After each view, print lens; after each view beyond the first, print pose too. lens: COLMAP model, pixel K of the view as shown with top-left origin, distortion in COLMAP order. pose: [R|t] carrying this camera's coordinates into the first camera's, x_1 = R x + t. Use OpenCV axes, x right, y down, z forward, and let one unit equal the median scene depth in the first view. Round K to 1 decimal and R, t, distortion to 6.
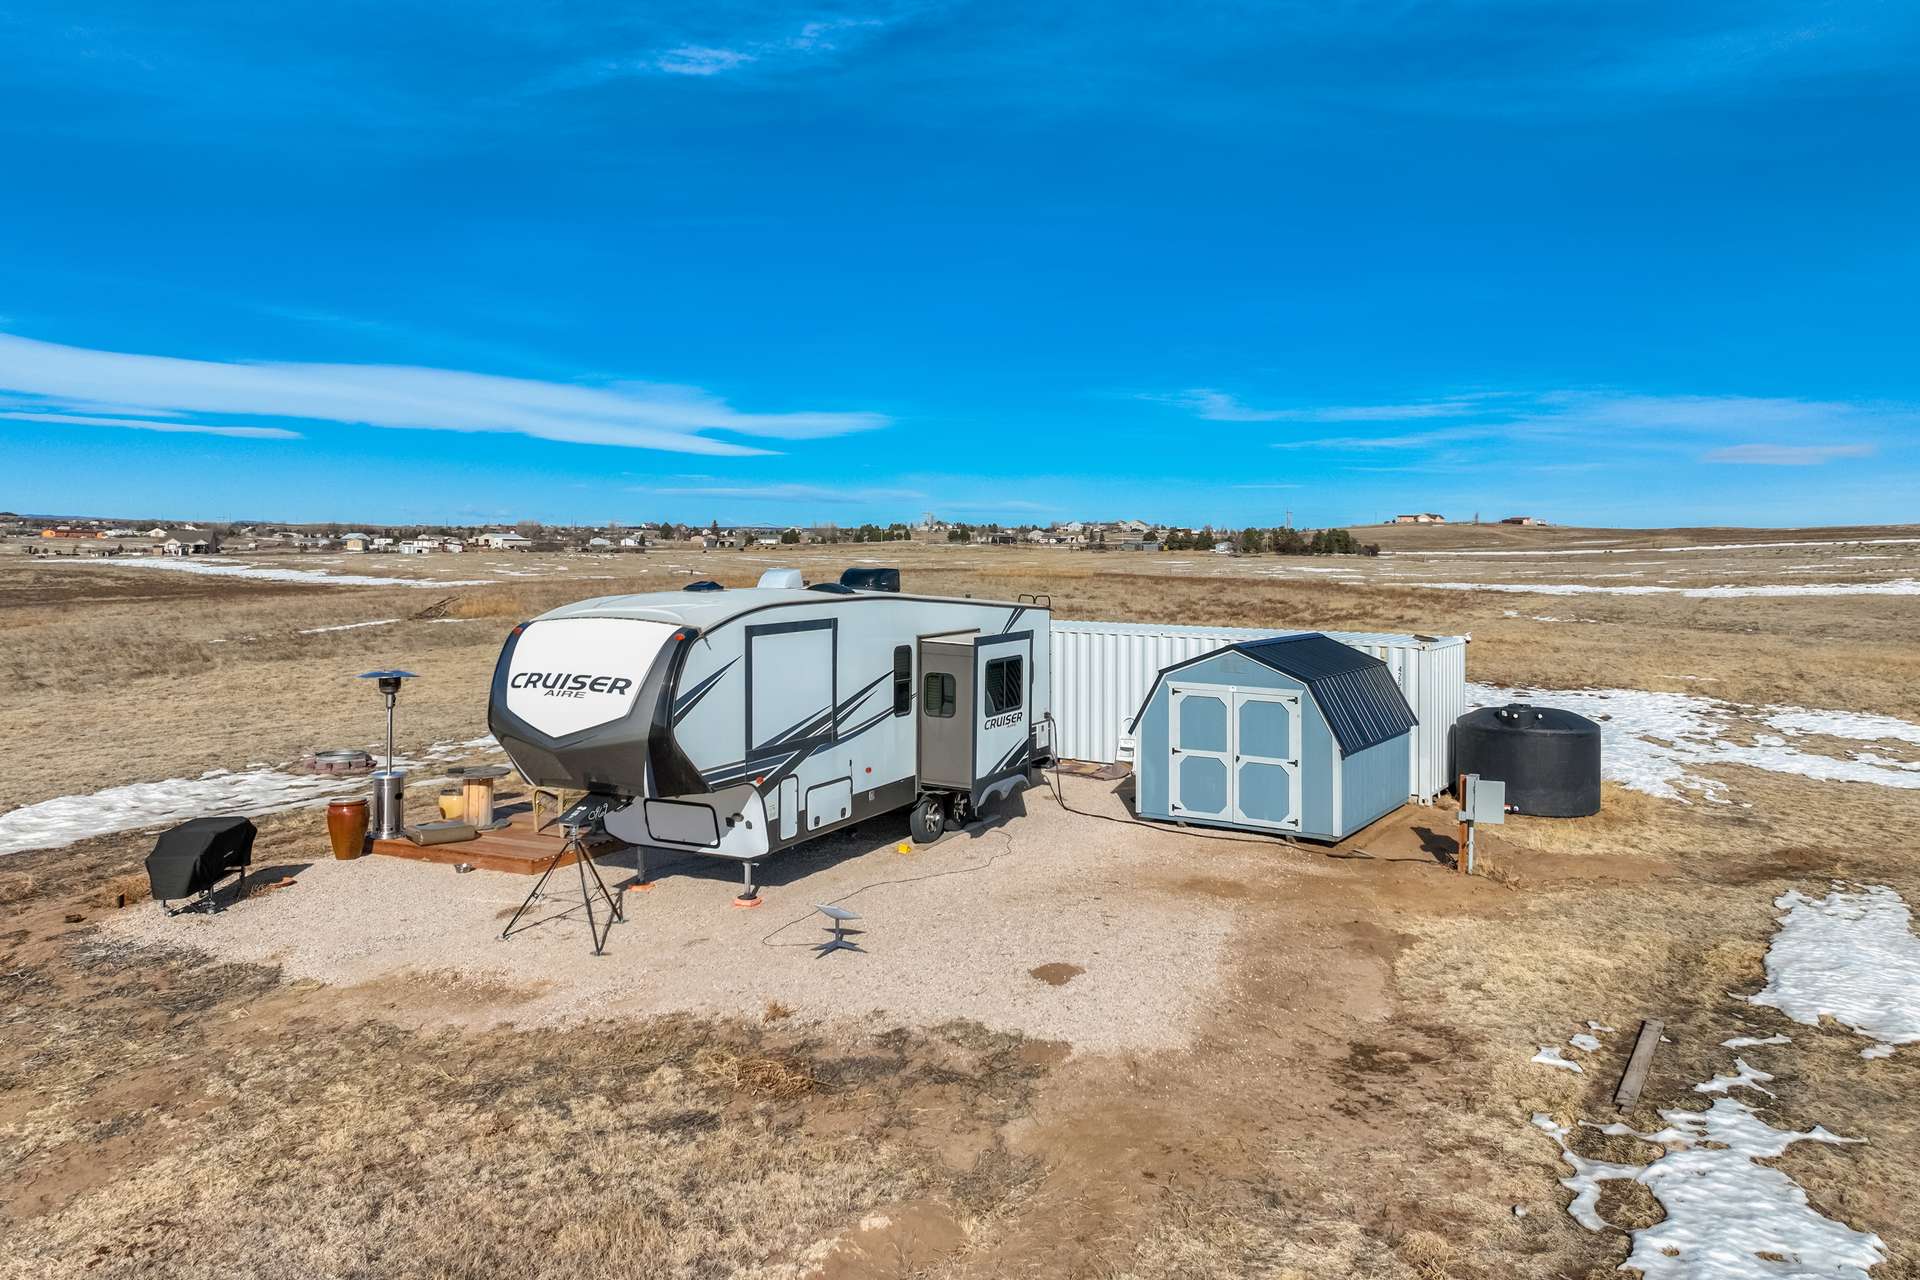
lens RADIAL K [[1294.6, 0, 951.4], [0, 1294.6, 624.7], [0, 0, 1]] dist [0.028976, 0.012056]
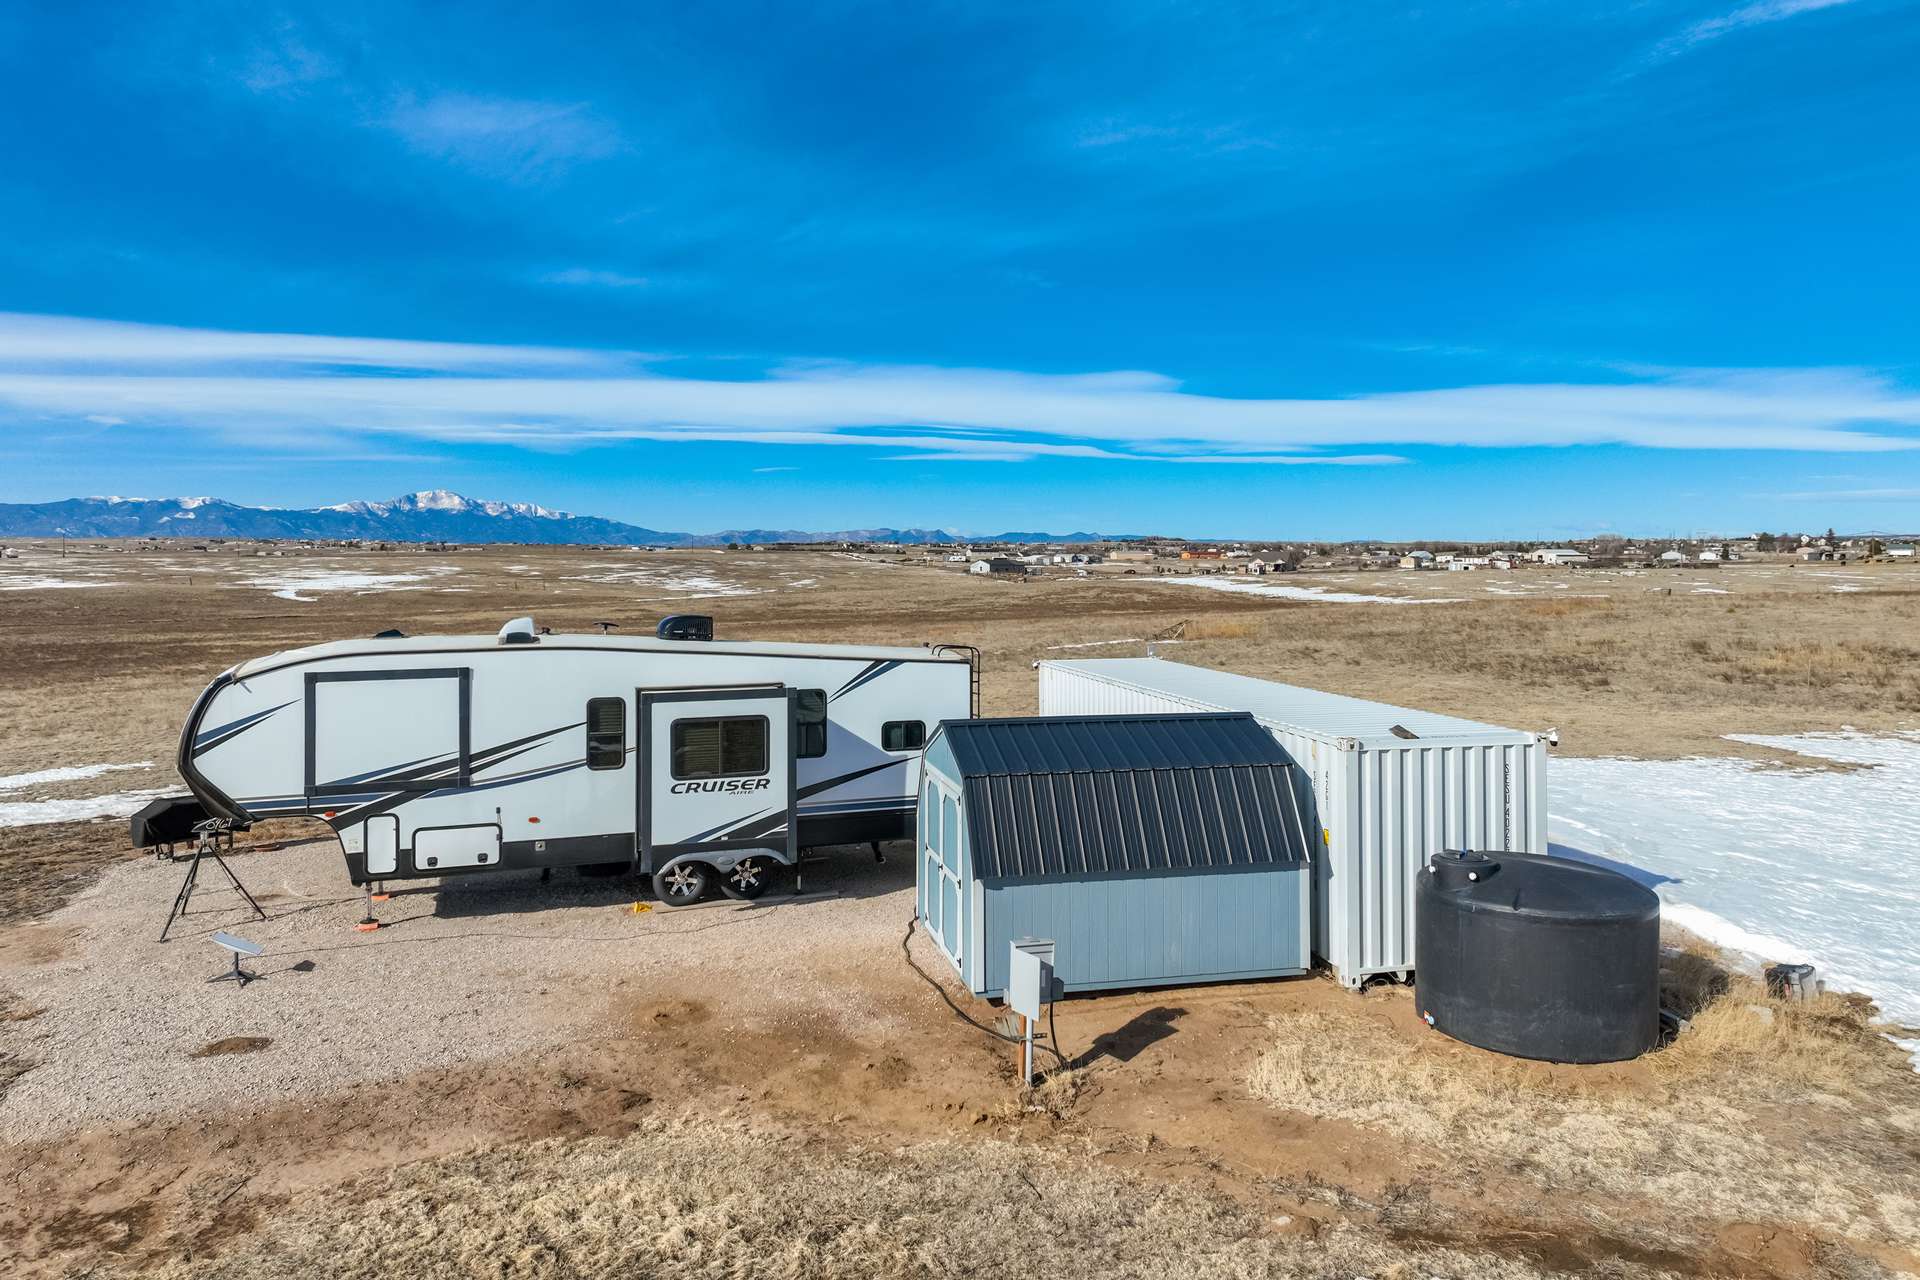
lens RADIAL K [[1294.6, 0, 966.2], [0, 1294.6, 632.0], [0, 0, 1]] dist [0.028976, 0.012056]
pose [[0.728262, 0.027237, -0.684758, 0.900298], [-0.032221, 0.999466, 0.005487, -0.051440], [0.684541, 0.018068, 0.728750, 0.514179]]
